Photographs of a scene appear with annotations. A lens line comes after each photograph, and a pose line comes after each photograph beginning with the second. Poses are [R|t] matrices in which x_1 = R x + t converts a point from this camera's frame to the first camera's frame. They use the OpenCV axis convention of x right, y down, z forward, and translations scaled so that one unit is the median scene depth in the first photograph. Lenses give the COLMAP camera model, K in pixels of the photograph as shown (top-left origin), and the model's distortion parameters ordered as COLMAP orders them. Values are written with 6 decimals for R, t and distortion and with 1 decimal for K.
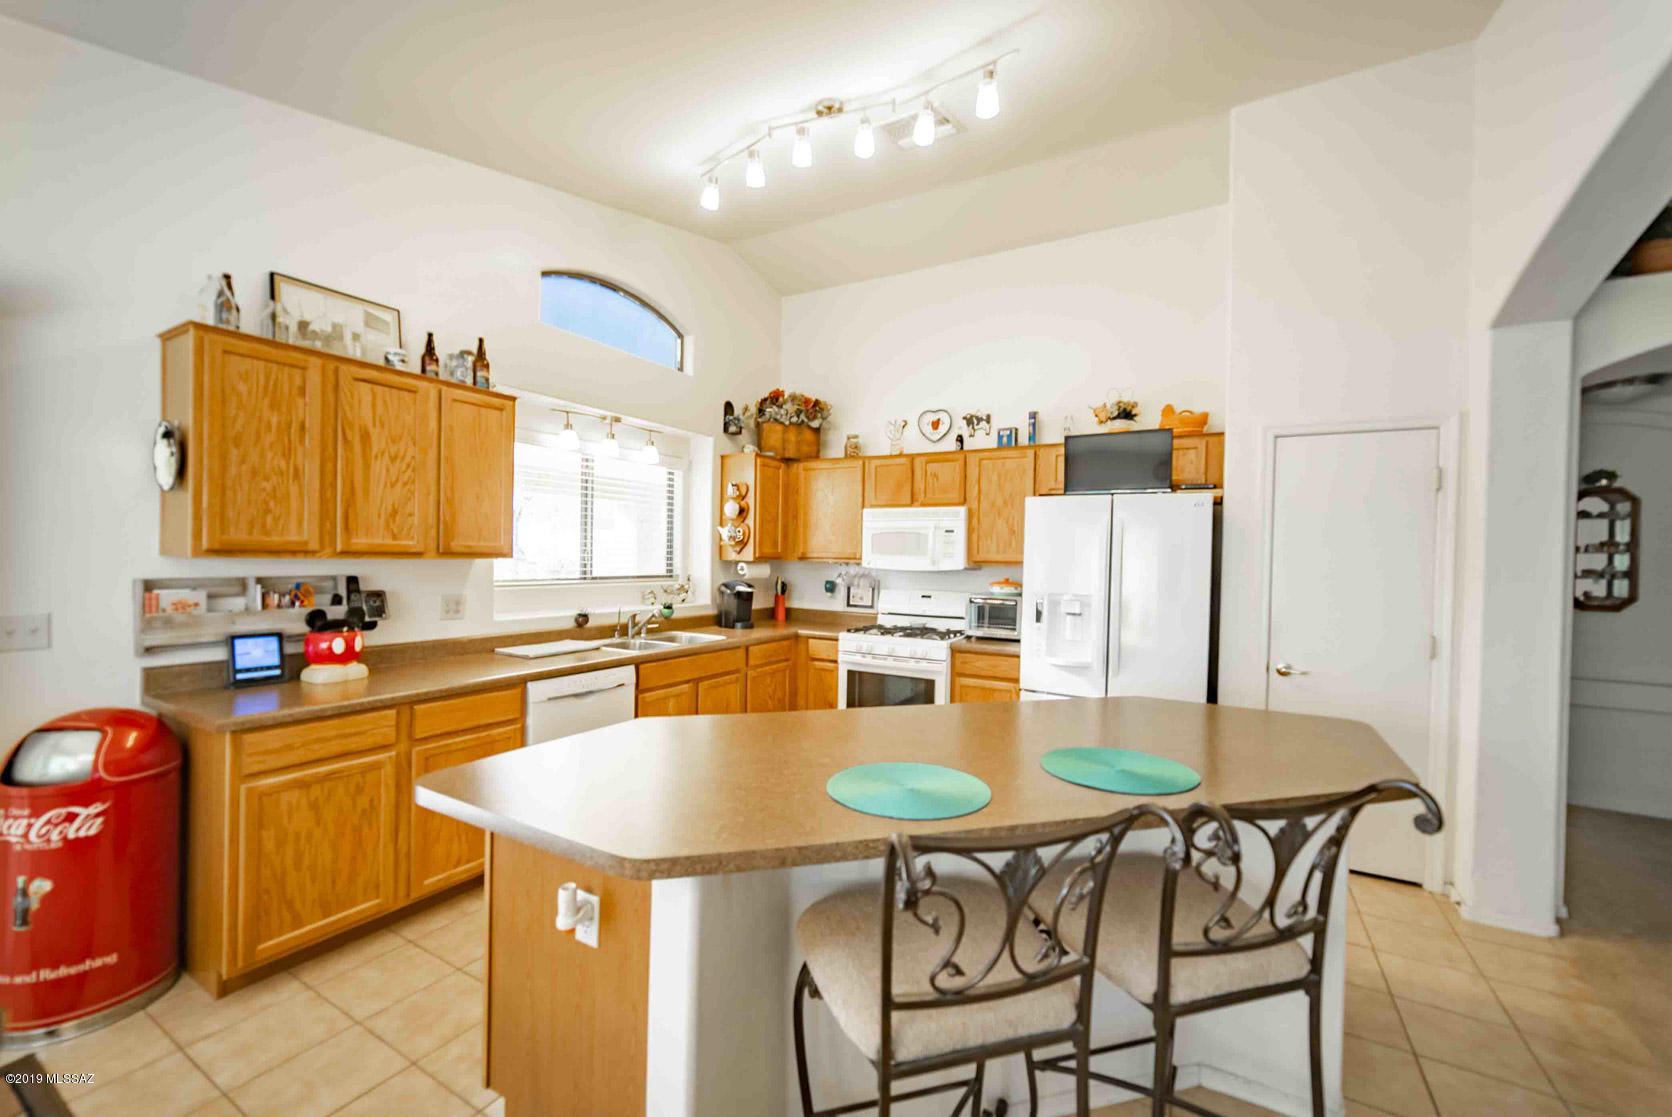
lens RADIAL K [[664.1, 0, 832.7], [0, 664.1, 565.4], [0, 0, 1]] dist [-0.009960, 0.004763]
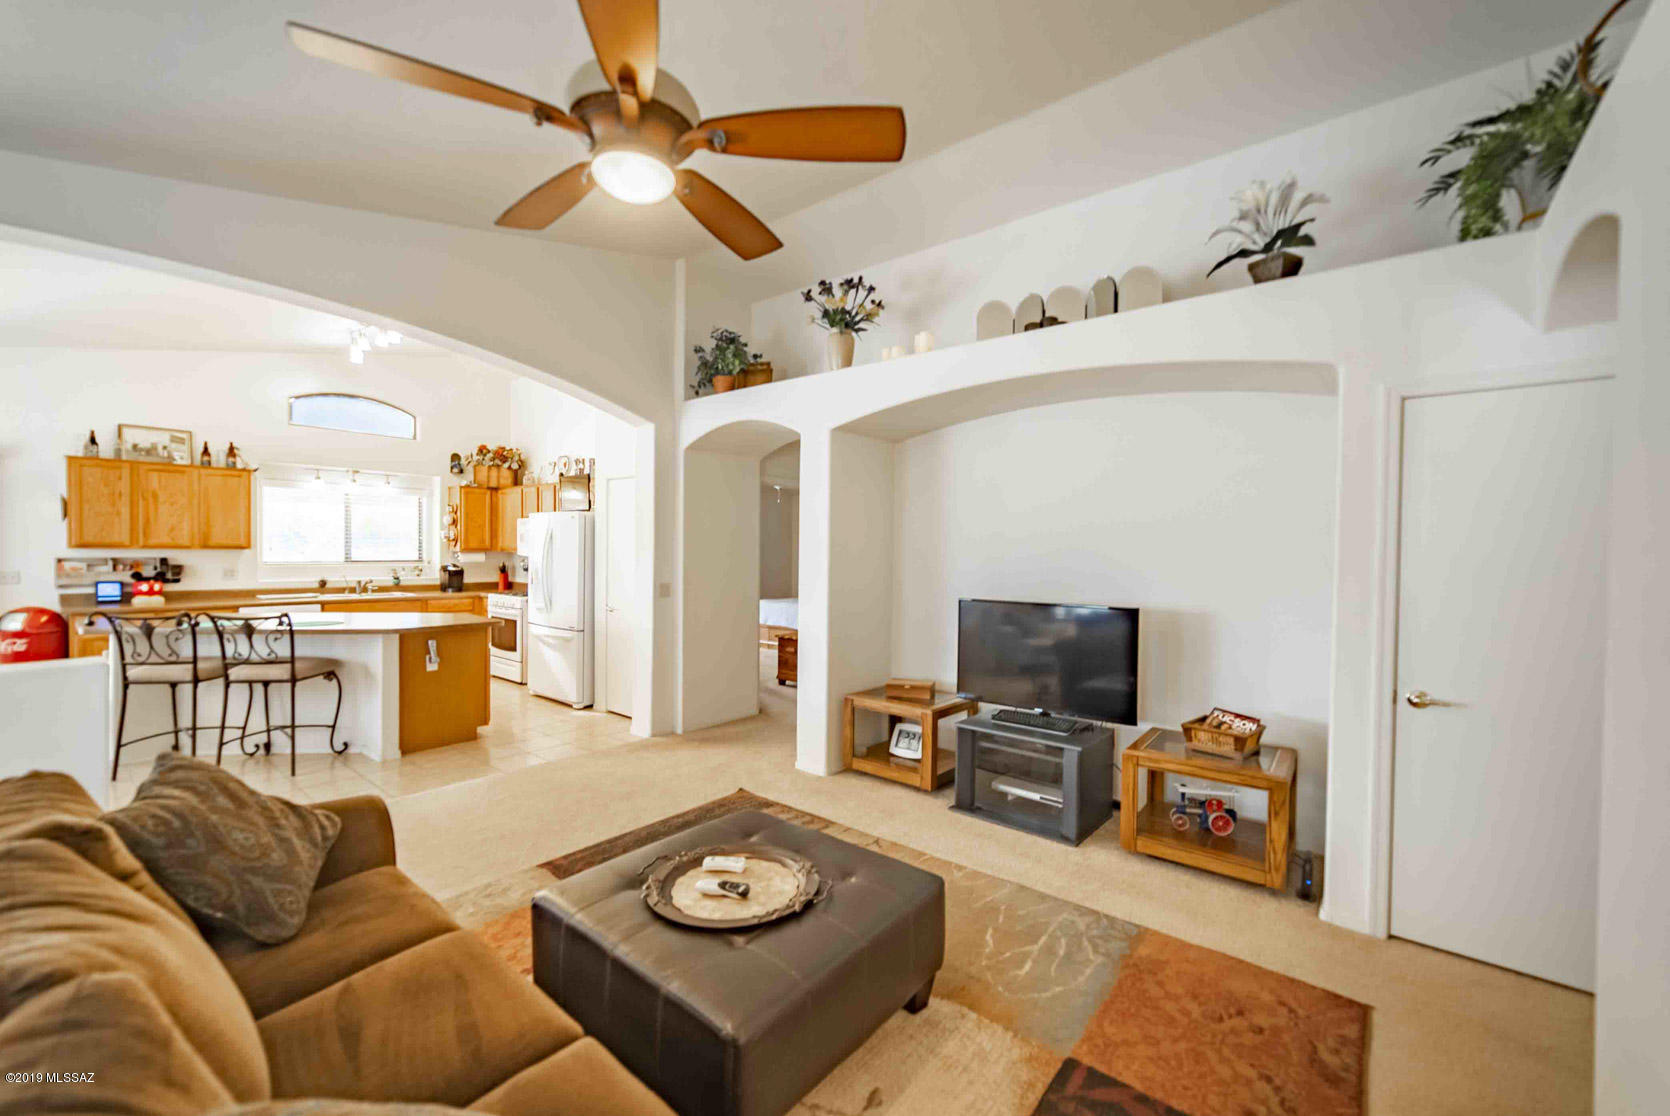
lens RADIAL K [[663.3, 0, 838.6], [0, 663.3, 561.7], [0, 0, 1]] dist [-0.009960, 0.004763]
pose [[0.988515, -0.003640, -0.151077, 1.827690], [0.003715, 0.999993, 0.000217, 0.037732], [0.151075, -0.000776, 0.988522, -0.825484]]
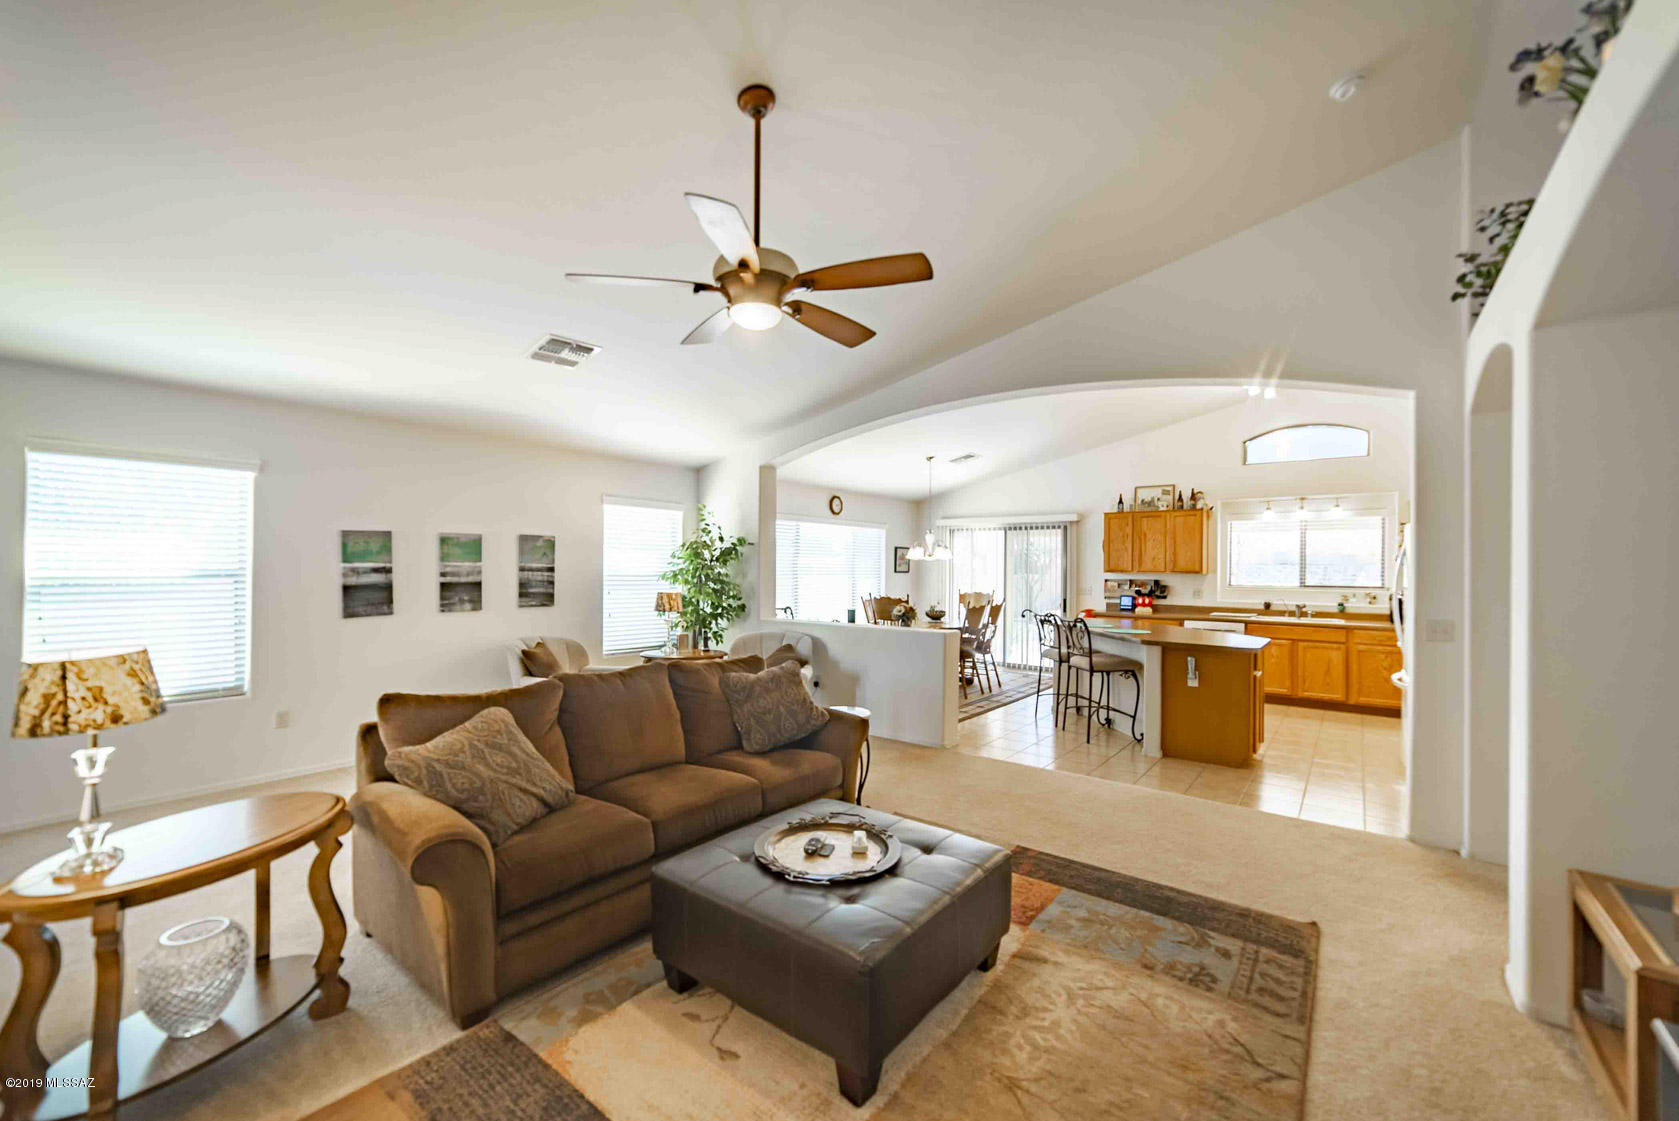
lens RADIAL K [[666.9, 0, 847.7], [0, 666.9, 566.5], [0, 0, 1]] dist [-0.009960, 0.004763]
pose [[-0.126838, -0.021797, -0.991684, 2.451779], [-0.025591, 0.999498, -0.018696, 0.048157], [0.991593, 0.023007, -0.127332, 0.005314]]
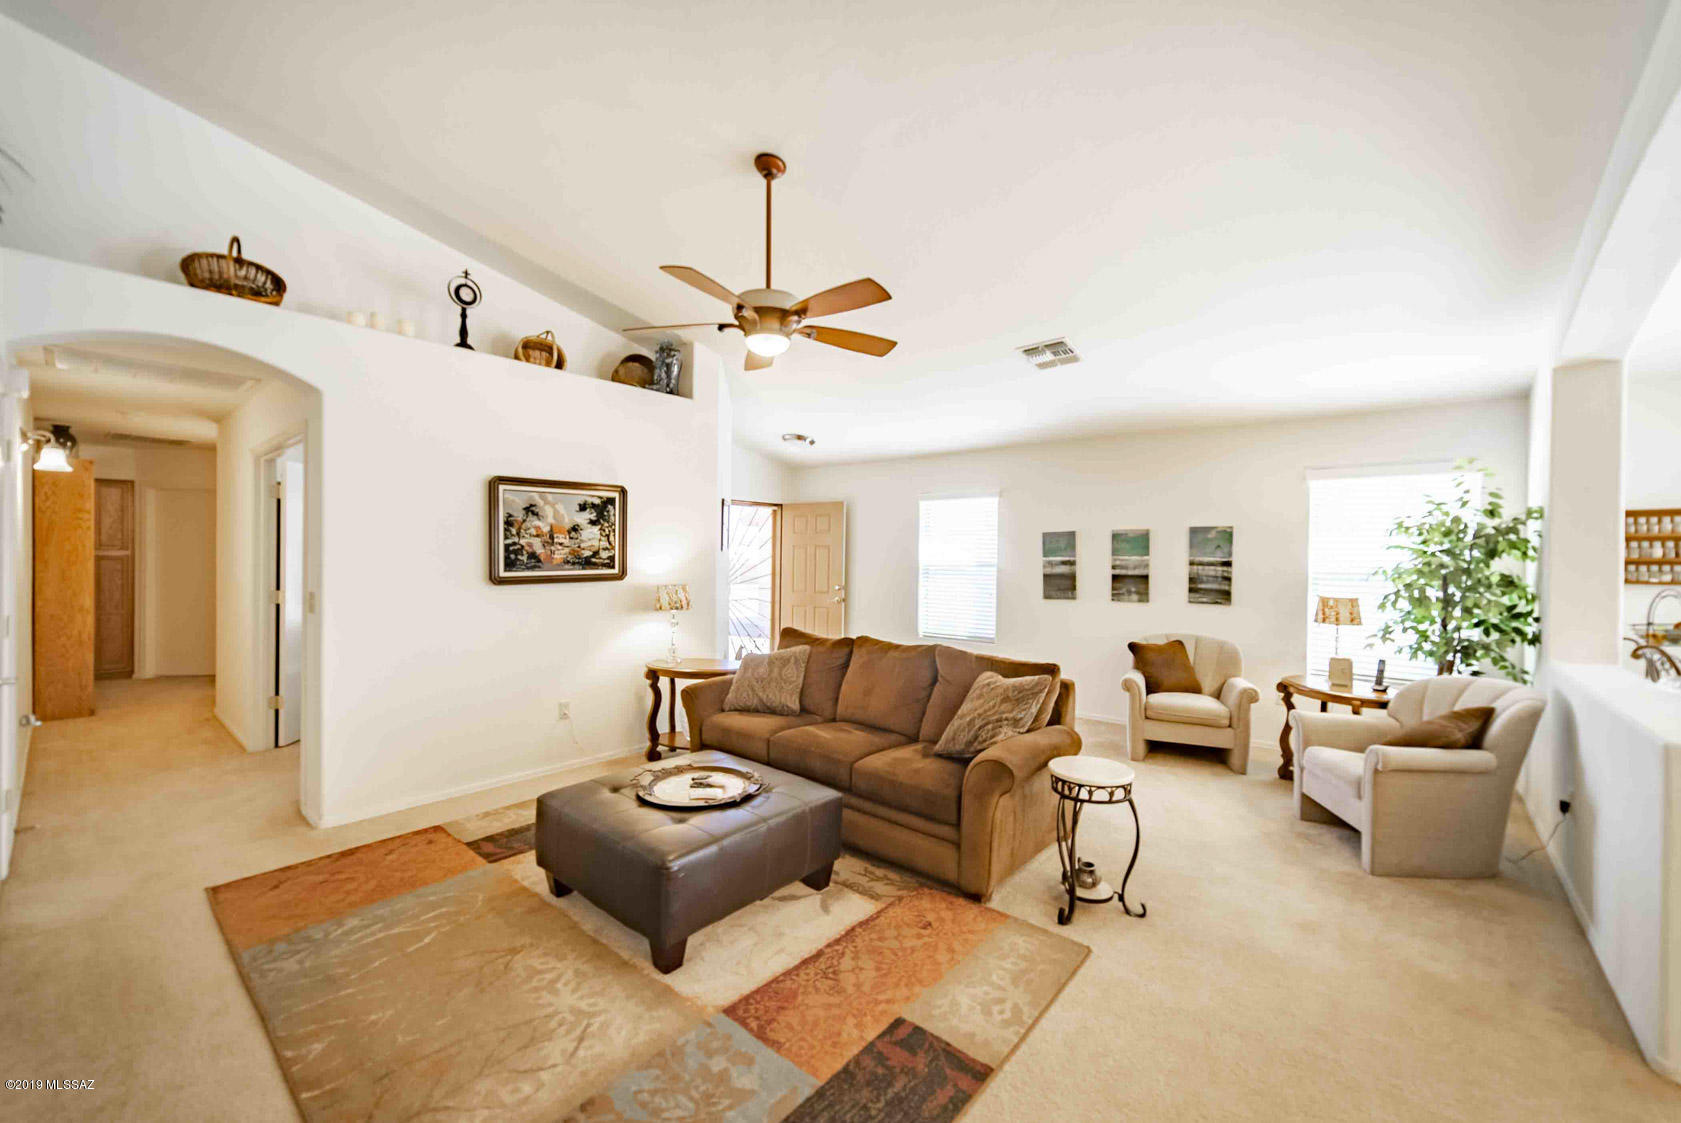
lens RADIAL K [[667.7, 0, 844.4], [0, 667.7, 562.6], [0, 0, 1]] dist [-0.009960, 0.004763]
pose [[-0.983554, -0.031006, 0.177931, 1.206189], [-0.026353, 0.999248, 0.028451, 0.012955], [-0.178680, 0.023294, -0.983632, 0.849419]]
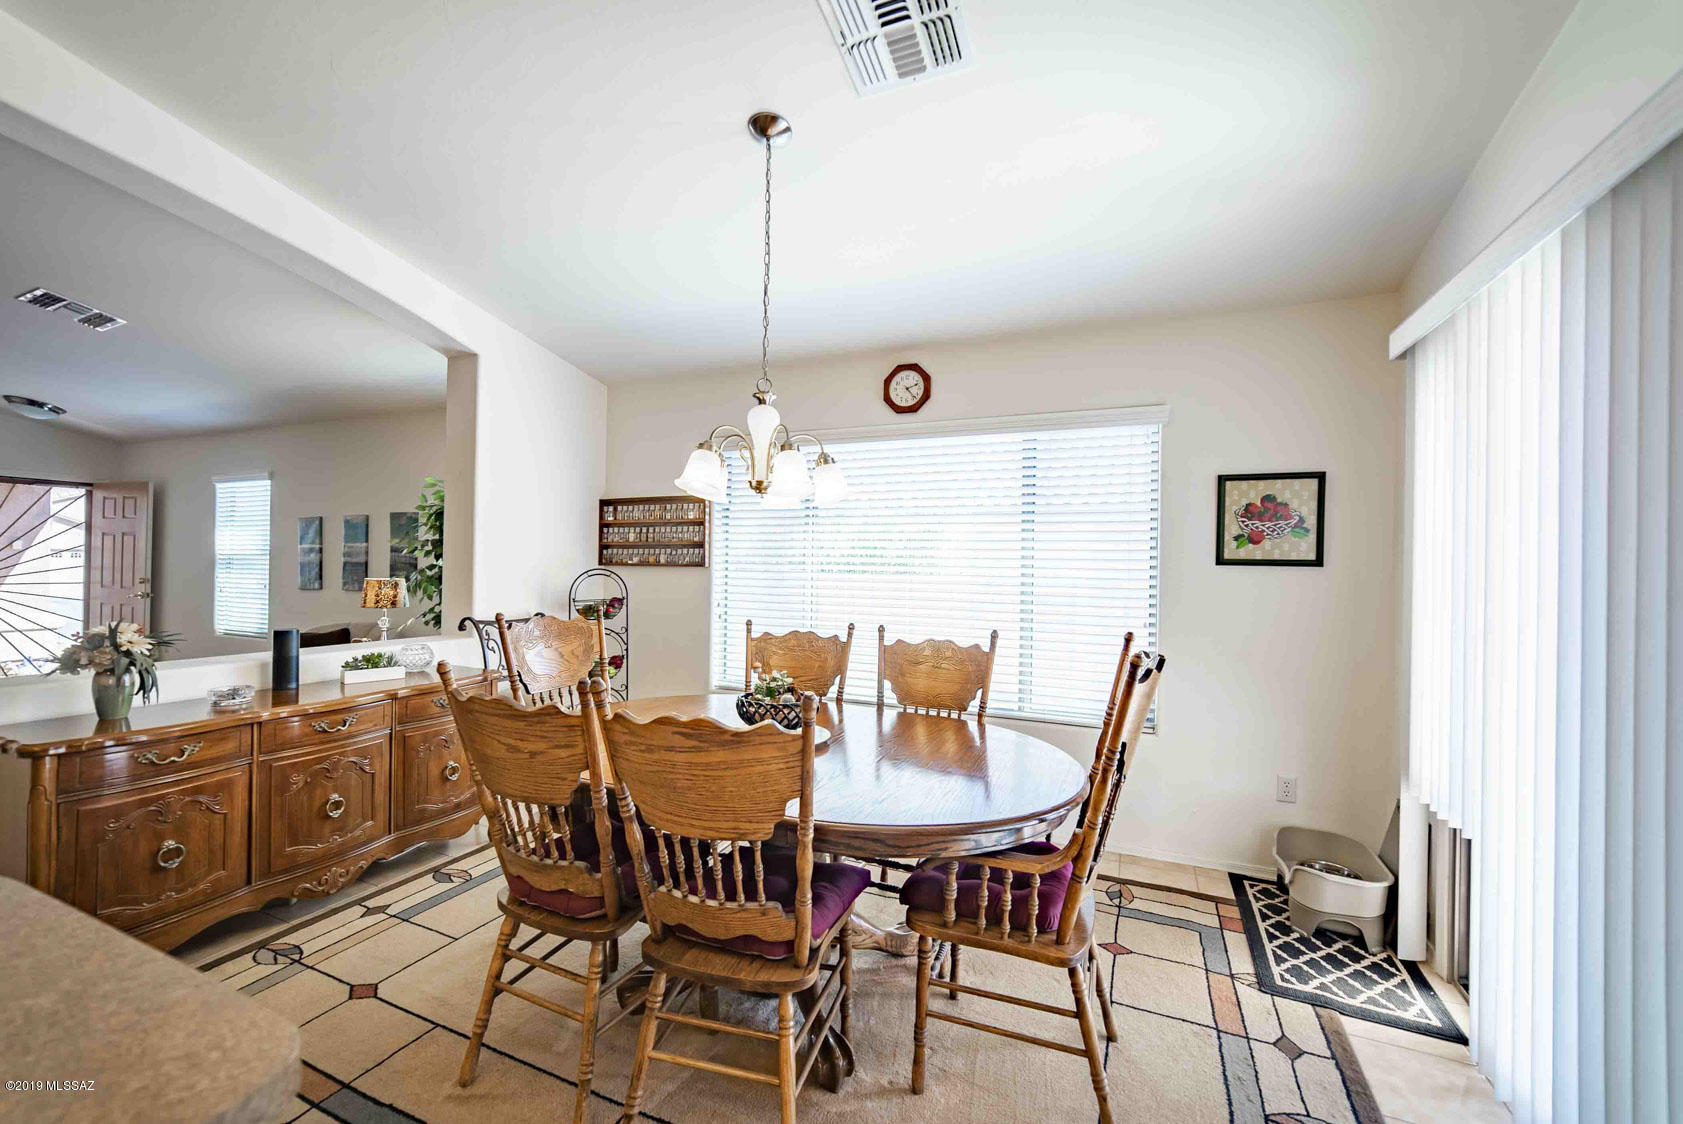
lens RADIAL K [[668.5, 0, 842.3], [0, 668.5, 563.6], [0, 0, 1]] dist [-0.009960, 0.004763]
pose [[-0.993207, -0.034193, -0.111221, -0.511493], [-0.035807, 0.999280, 0.012547, 0.013104], [0.110712, 0.016444, -0.993717, 0.787627]]
